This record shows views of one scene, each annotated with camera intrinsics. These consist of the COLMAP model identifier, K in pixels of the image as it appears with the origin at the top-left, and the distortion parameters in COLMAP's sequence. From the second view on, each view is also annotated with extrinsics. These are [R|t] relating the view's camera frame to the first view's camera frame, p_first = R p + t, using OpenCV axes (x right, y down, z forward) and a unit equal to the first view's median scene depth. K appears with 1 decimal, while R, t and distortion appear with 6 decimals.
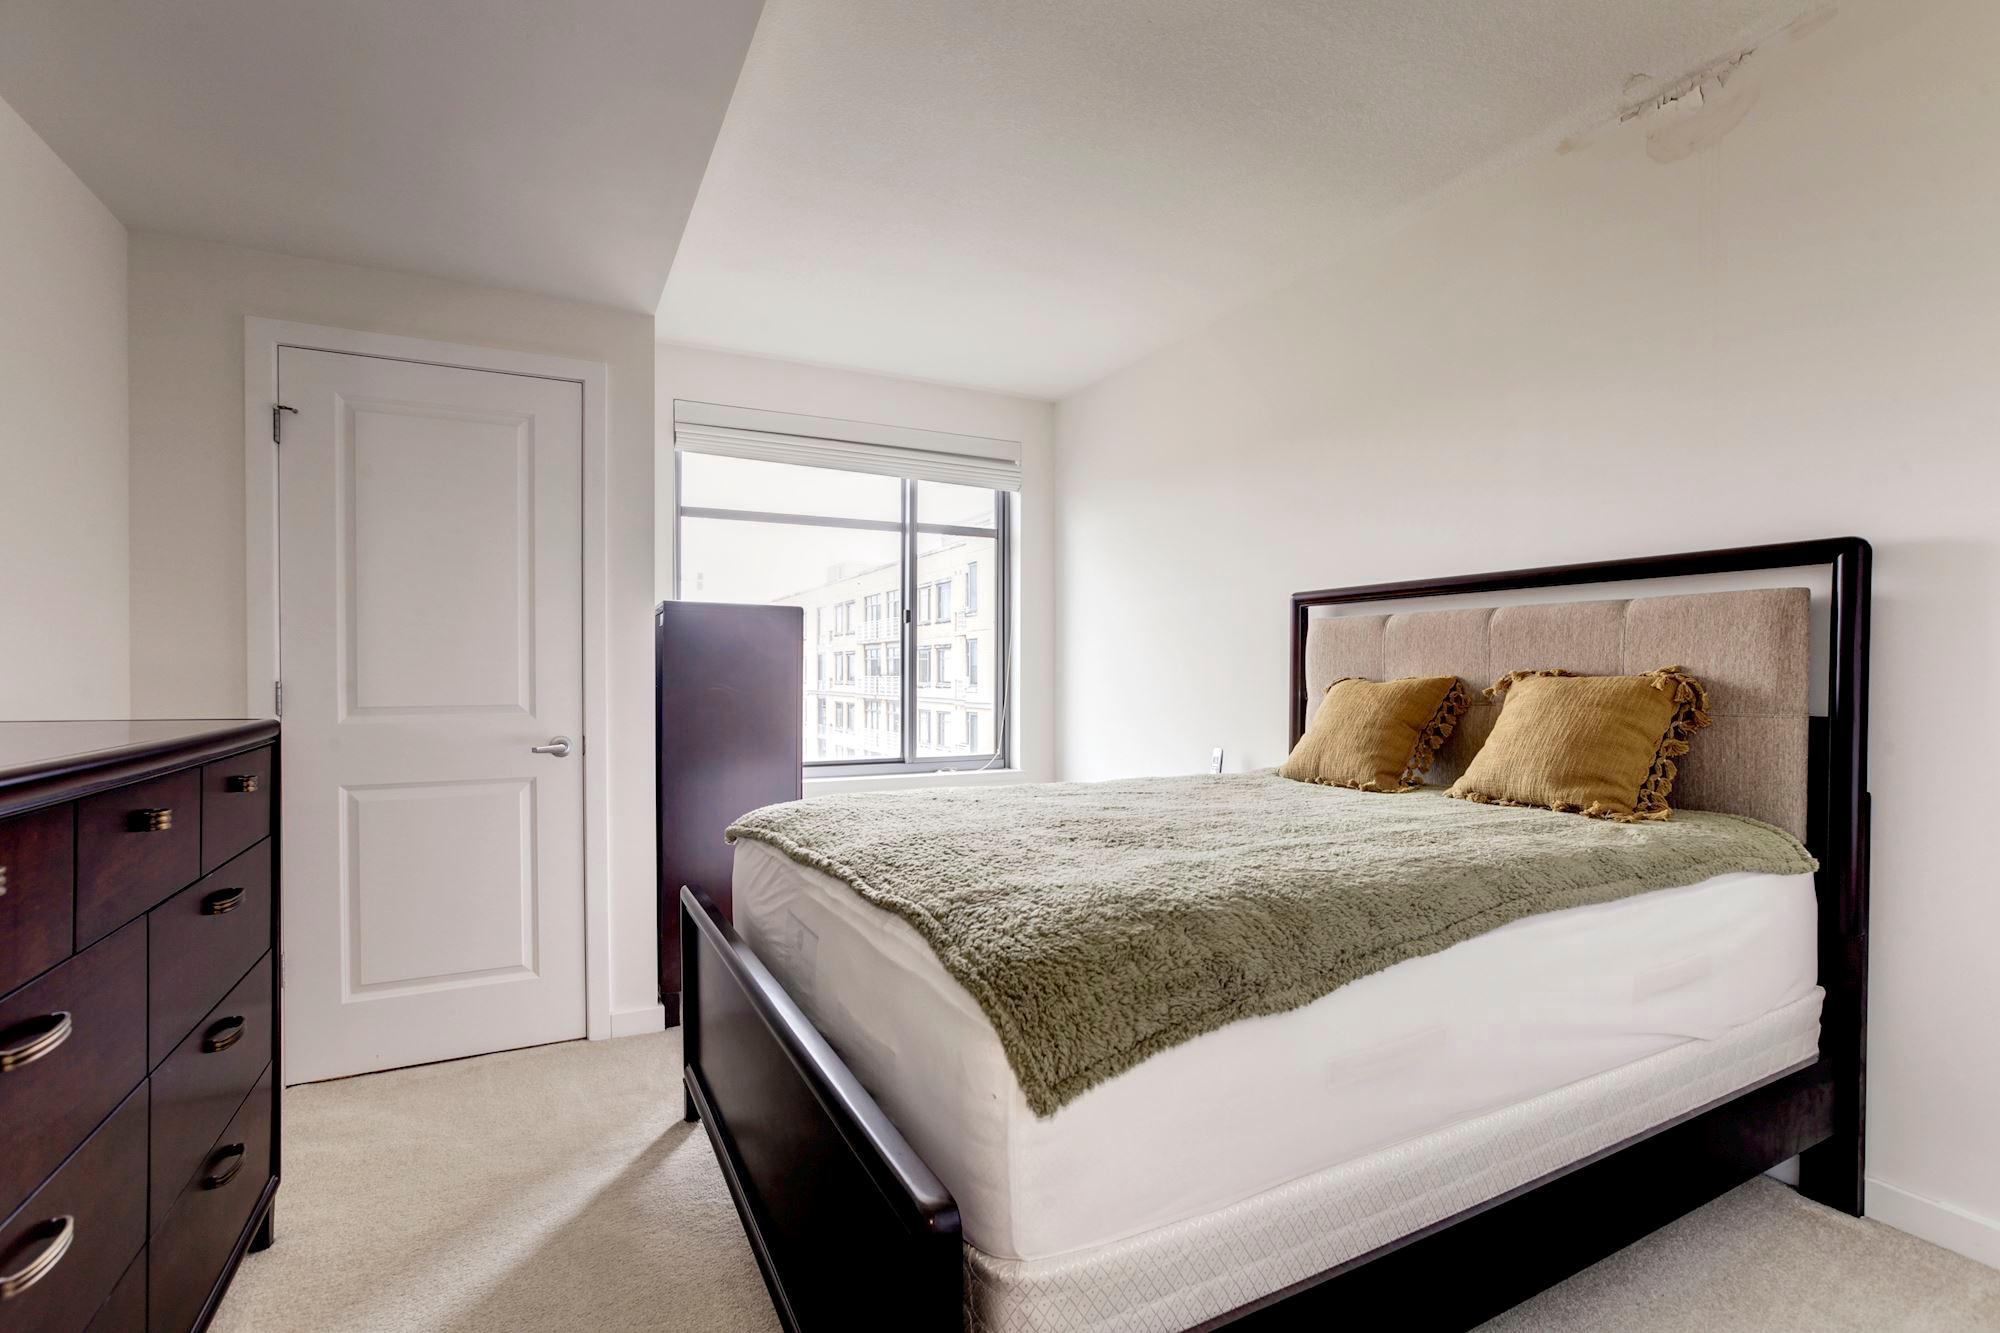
lens RADIAL K [[896.4, 0, 1000.0], [0, 896.4, 666.5], [0, 0, 1]] dist [-0.034379, 0.000236]
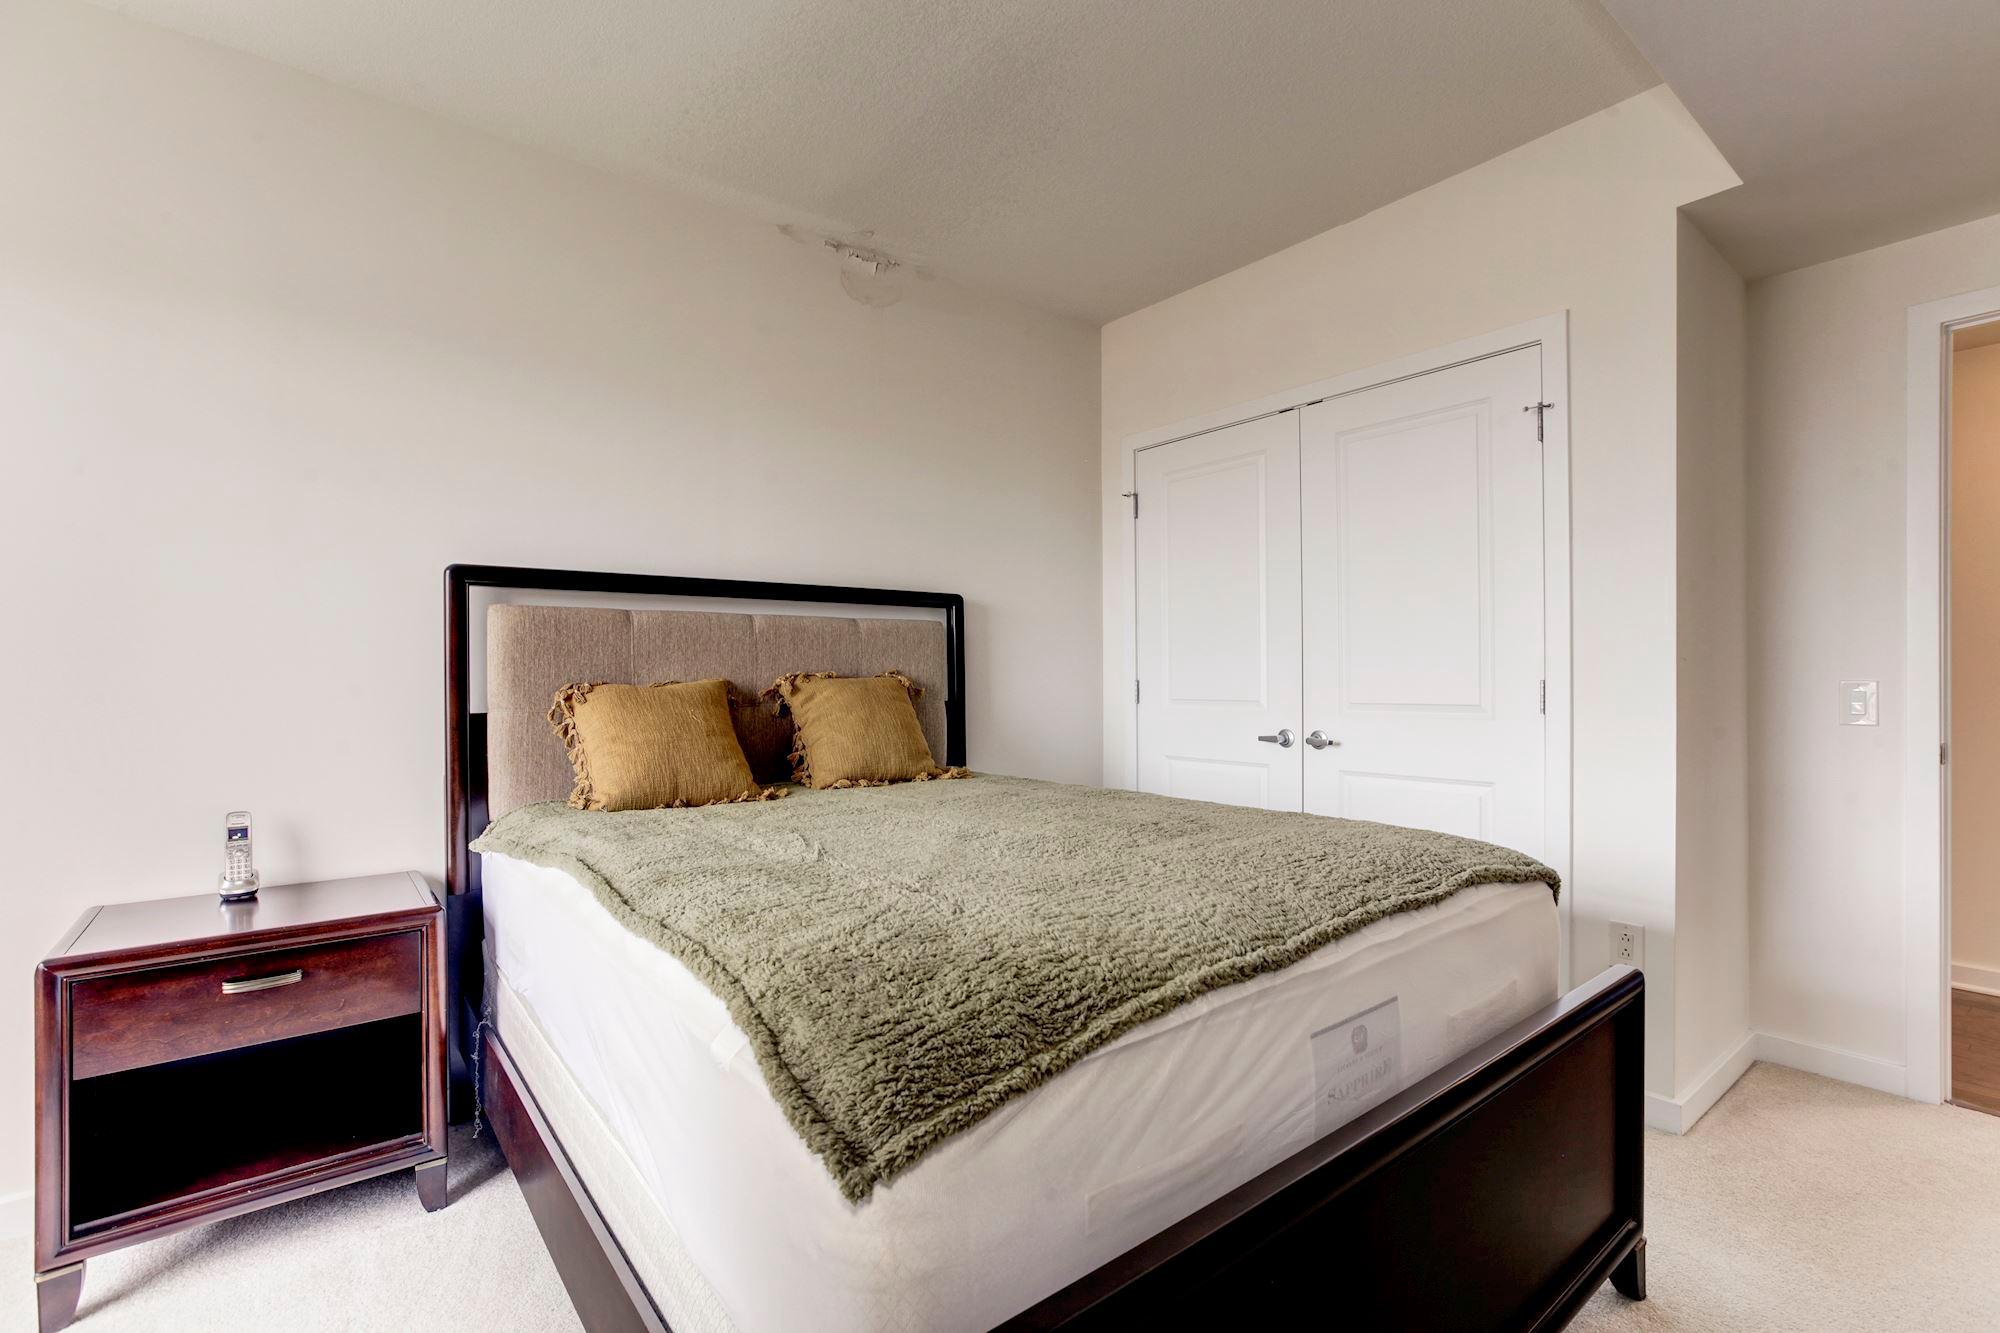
lens RADIAL K [[896.4, 0, 1000.0], [0, 896.4, 666.5], [0, 0, 1]] dist [-0.034379, 0.000236]
pose [[-0.187733, 0.008274, 0.982185, -0.643566], [-0.004246, 0.999948, -0.009235, 0.006437], [-0.982211, -0.005904, -0.187688, 1.040999]]
